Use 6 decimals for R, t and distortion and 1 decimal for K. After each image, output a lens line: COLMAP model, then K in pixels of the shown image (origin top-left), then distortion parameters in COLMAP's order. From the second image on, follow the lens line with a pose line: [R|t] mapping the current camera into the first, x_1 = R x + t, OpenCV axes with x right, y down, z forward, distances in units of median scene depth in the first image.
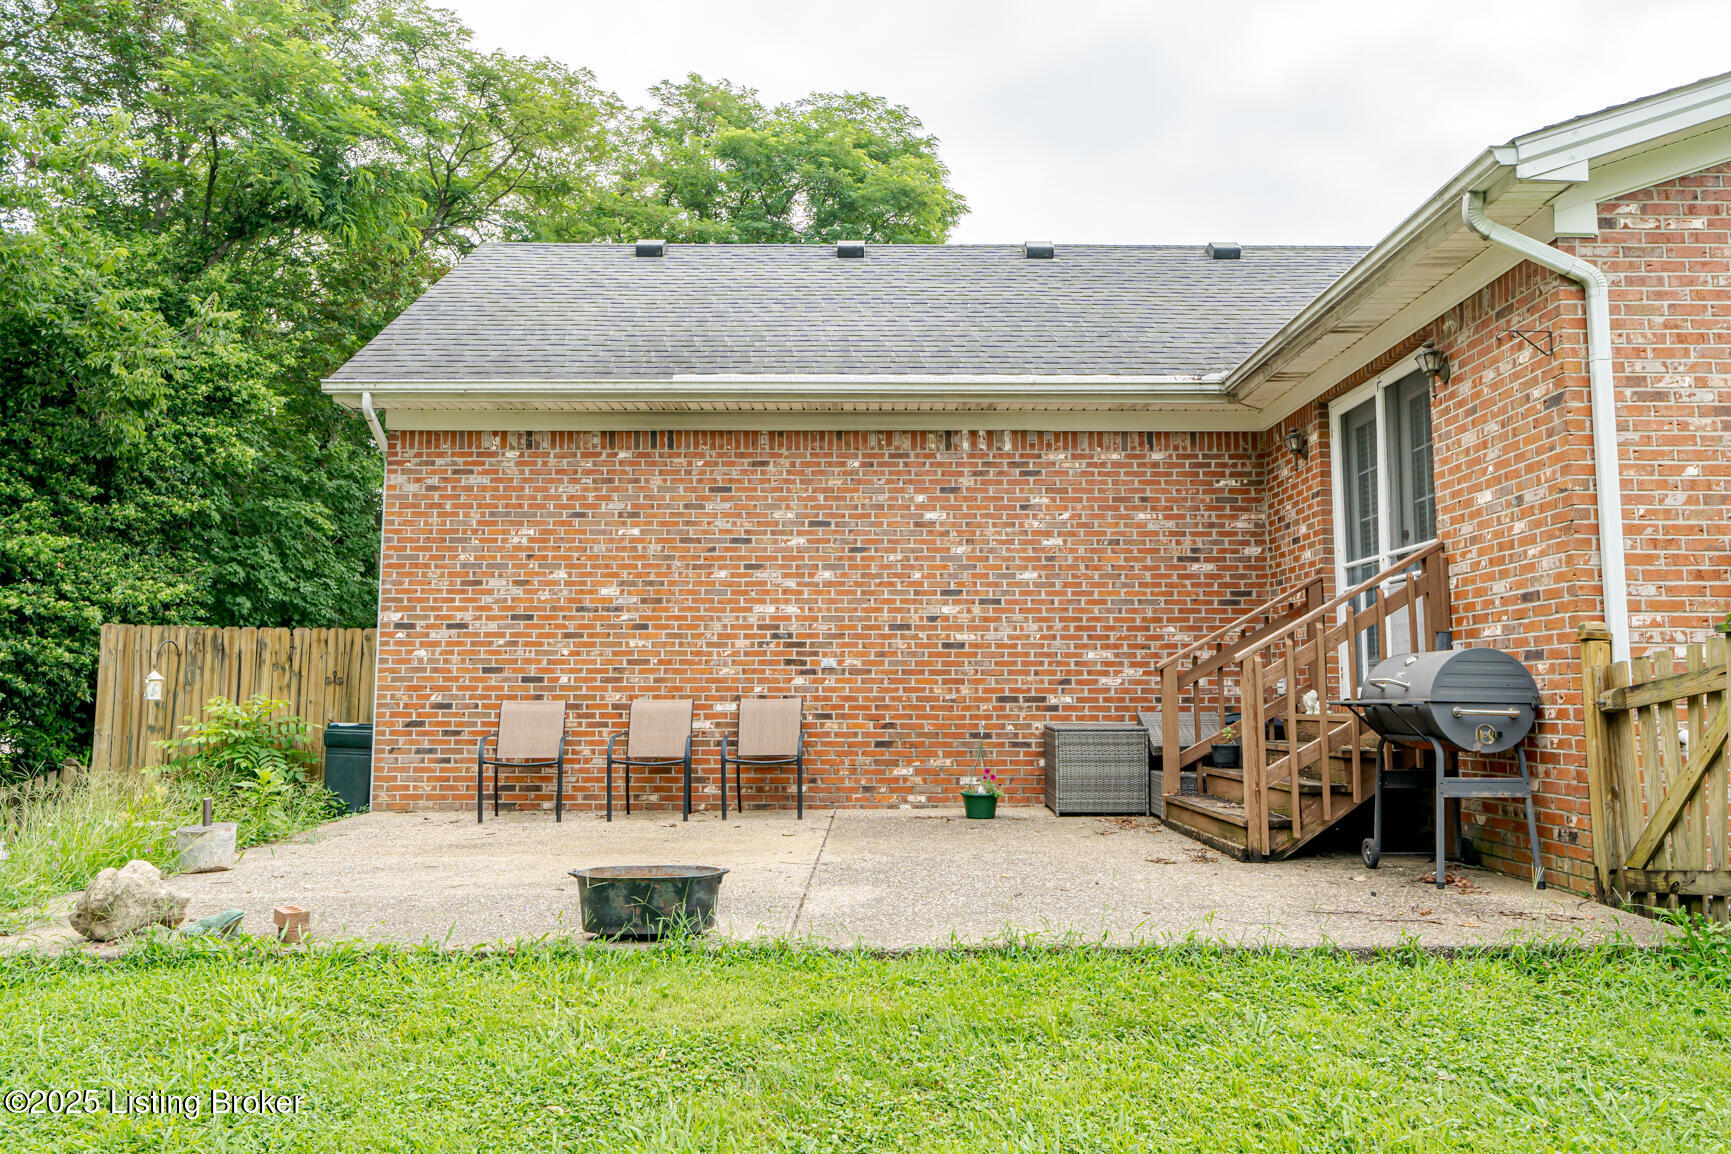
lens RADIAL K [[1257.2, 0, 866.0], [0, 1257.2, 570.4], [0, 0, 1]] dist [-0.009419, 0.001263]
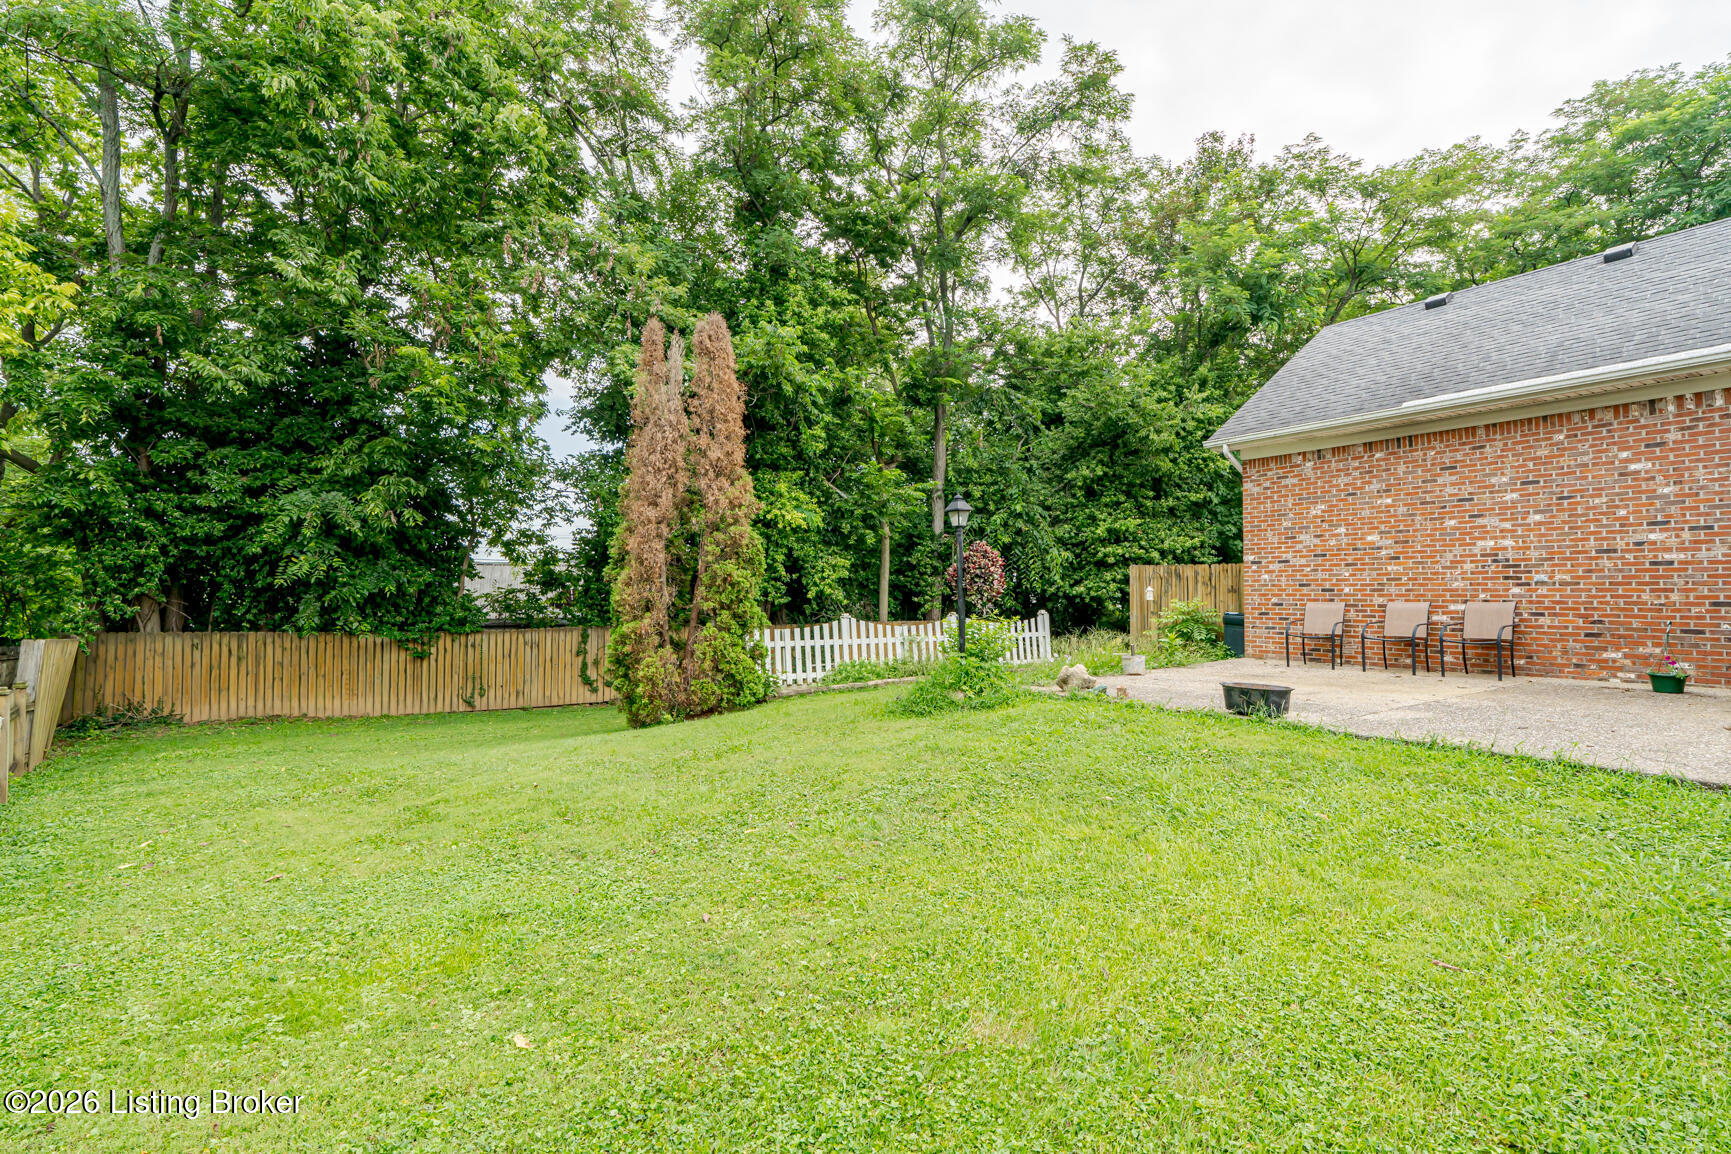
lens RADIAL K [[800.0, 0, 863.3], [0, 800.0, 580.7], [0, 0, 1]] dist [-0.004490, -0.000158]
pose [[0.546585, -0.012476, -0.837311, 0.312967], [0.087560, 0.995260, 0.042329, -0.030880], [0.832813, -0.096451, 0.545086, -0.156557]]
